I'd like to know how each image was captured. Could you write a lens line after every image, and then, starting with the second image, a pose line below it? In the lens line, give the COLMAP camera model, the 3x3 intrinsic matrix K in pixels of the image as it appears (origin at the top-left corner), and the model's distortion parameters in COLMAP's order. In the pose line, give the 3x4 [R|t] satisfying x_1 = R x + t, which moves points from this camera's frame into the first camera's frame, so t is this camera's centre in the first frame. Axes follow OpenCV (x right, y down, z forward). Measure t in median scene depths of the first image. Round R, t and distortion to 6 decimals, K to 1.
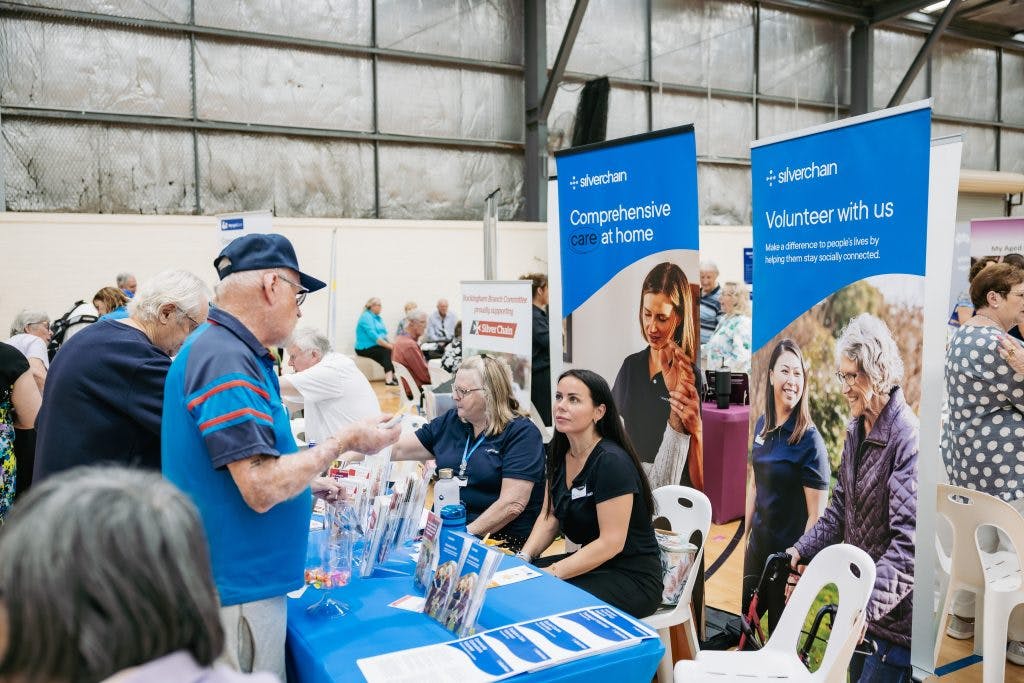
lens RADIAL K [[865.8, 0, 513.1], [0, 865.8, 333.4], [0, 0, 1]] dist [-0.013132, 0.010545]
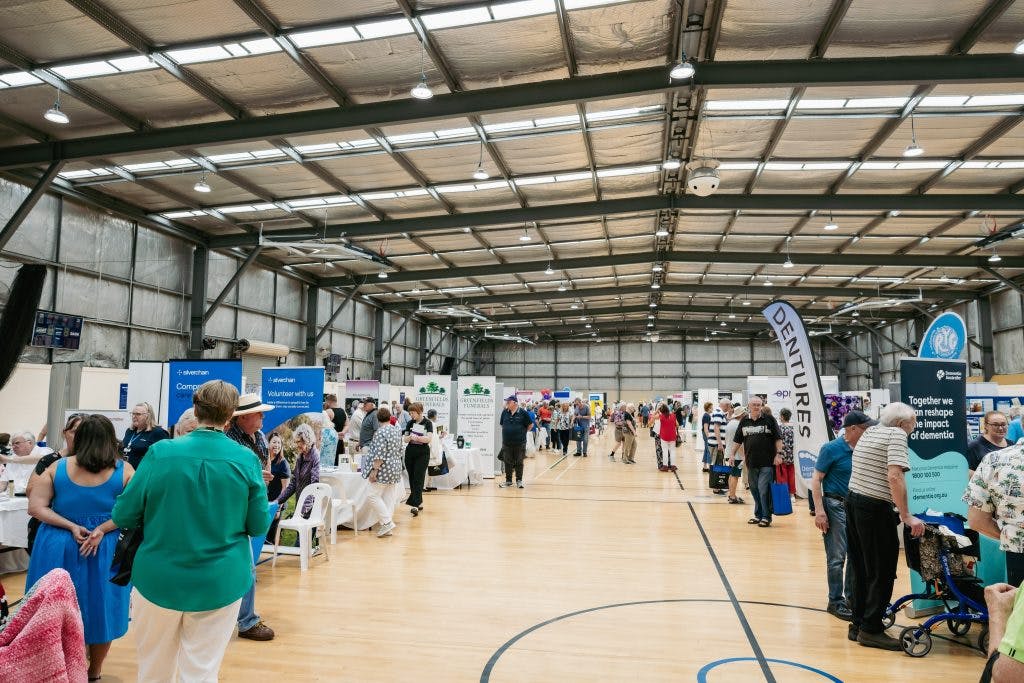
lens RADIAL K [[674.2, 0, 513.5], [0, 674.2, 340.4], [0, 0, 1]] dist [-0.006393, -0.000815]
pose [[0.632290, 0.089739, 0.769517, -0.188419], [0.031156, 0.989520, -0.140995, 0.008794], [-0.774105, 0.113125, 0.622868, -0.221076]]
